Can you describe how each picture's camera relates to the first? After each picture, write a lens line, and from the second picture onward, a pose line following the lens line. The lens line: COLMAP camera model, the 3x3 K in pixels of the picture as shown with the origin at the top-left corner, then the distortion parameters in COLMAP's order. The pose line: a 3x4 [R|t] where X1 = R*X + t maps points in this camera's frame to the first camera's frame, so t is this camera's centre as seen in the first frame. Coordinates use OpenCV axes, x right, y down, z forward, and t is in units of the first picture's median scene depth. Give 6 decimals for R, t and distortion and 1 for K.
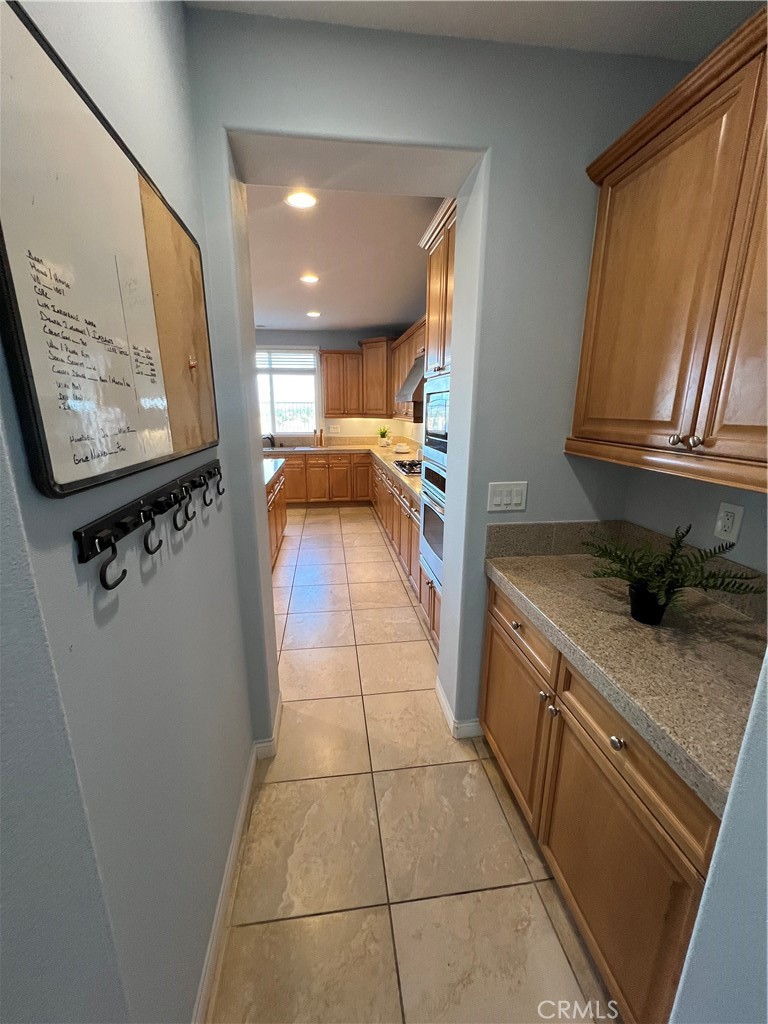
lens RADIAL K [[407.8, 0, 380.4], [0, 407.8, 510.0], [0, 0, 1]] dist [-0.000311, 0.000610]
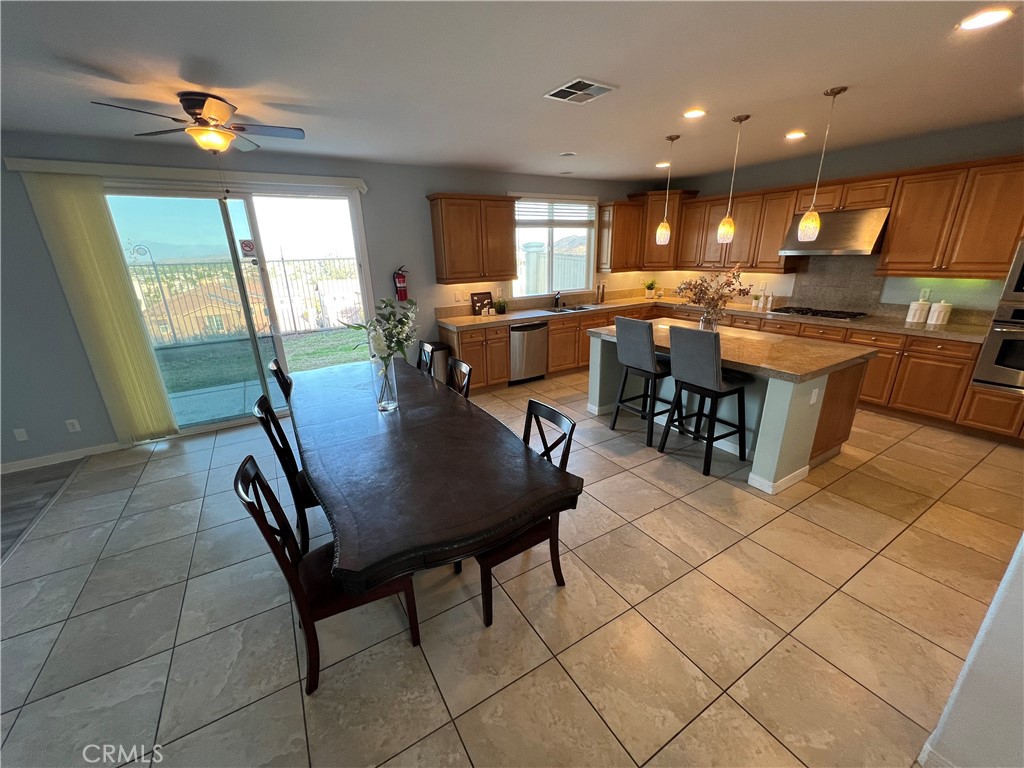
lens RADIAL K [[407.8, 0, 508.6], [0, 407.8, 386.9], [0, 0, 1]] dist [-0.000311, 0.000610]
pose [[0.913442, -0.155306, 0.376171, -0.491169], [0.128371, 0.987087, 0.095811, -0.052774], [-0.386193, -0.039229, 0.921583, 0.120541]]
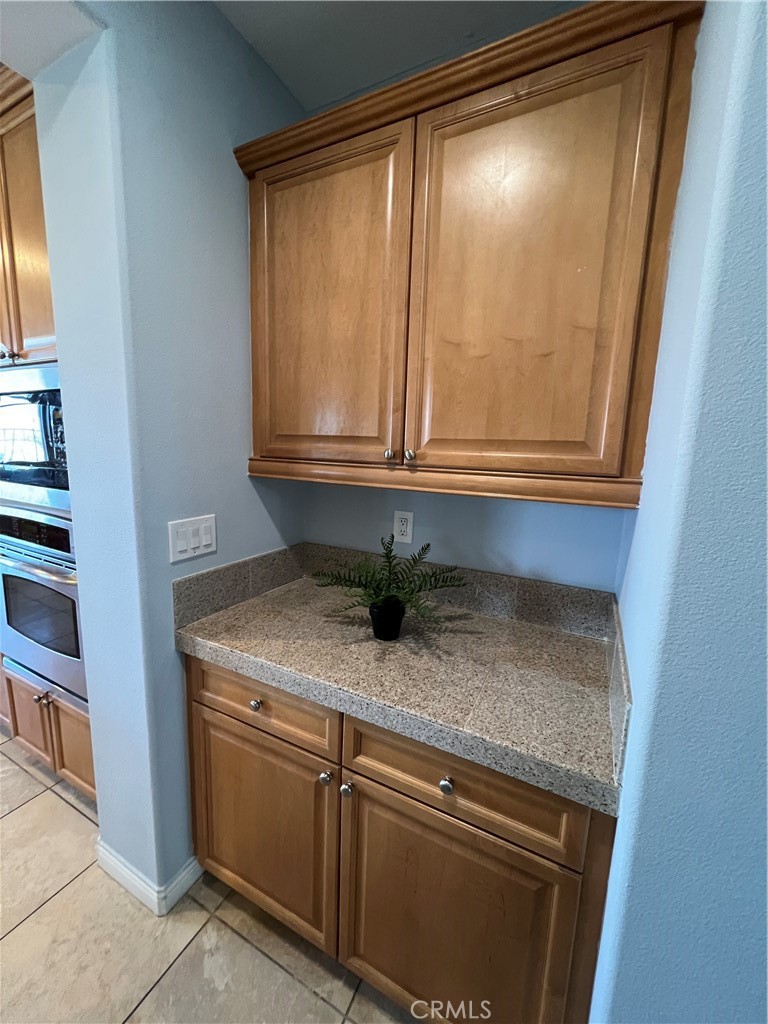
lens RADIAL K [[407.8, 0, 384.0], [0, 407.8, 511.3], [0, 0, 1]] dist [-0.000311, 0.000610]
pose [[0.567723, -0.110675, 0.815746, -0.134459], [0.170898, 0.985179, 0.014725, -0.047578], [-0.805286, 0.131049, 0.578223, 0.433709]]
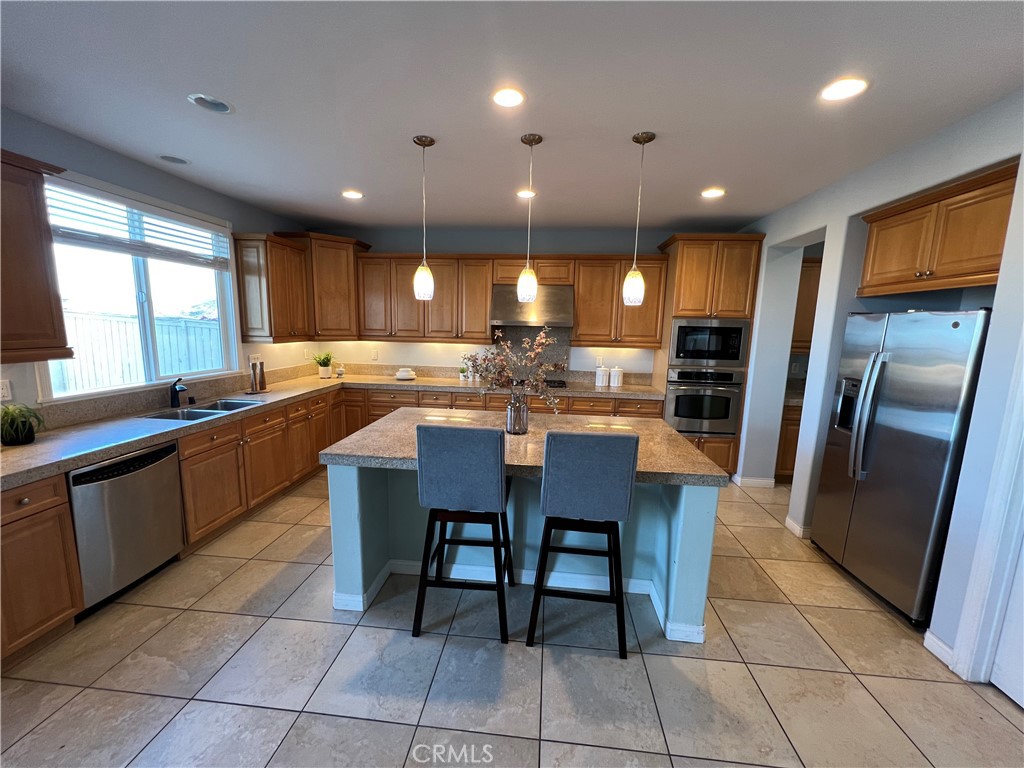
lens RADIAL K [[407.8, 0, 510.3], [0, 407.8, 388.3], [0, 0, 1]] dist [-0.000311, 0.000610]
pose [[0.215327, -0.150026, 0.964949, -0.423297], [0.214680, 0.971228, 0.103096, -0.094188], [-0.952652, 0.184956, 0.241339, 0.336503]]
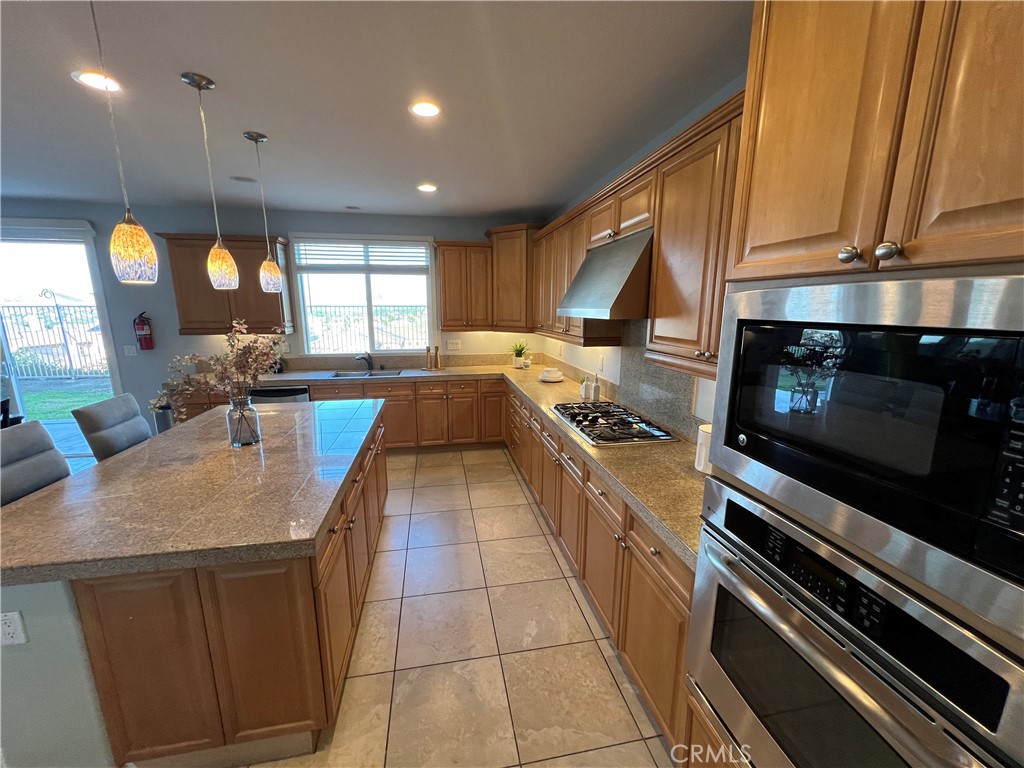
lens RADIAL K [[407.8, 0, 511.7], [0, 407.8, 384.7], [0, 0, 1]] dist [-0.000311, 0.000610]
pose [[0.998247, -0.013729, 0.057572, -0.033652], [0.016931, 0.998315, -0.055502, -0.054950], [-0.056713, 0.056380, 0.996797, 0.165433]]
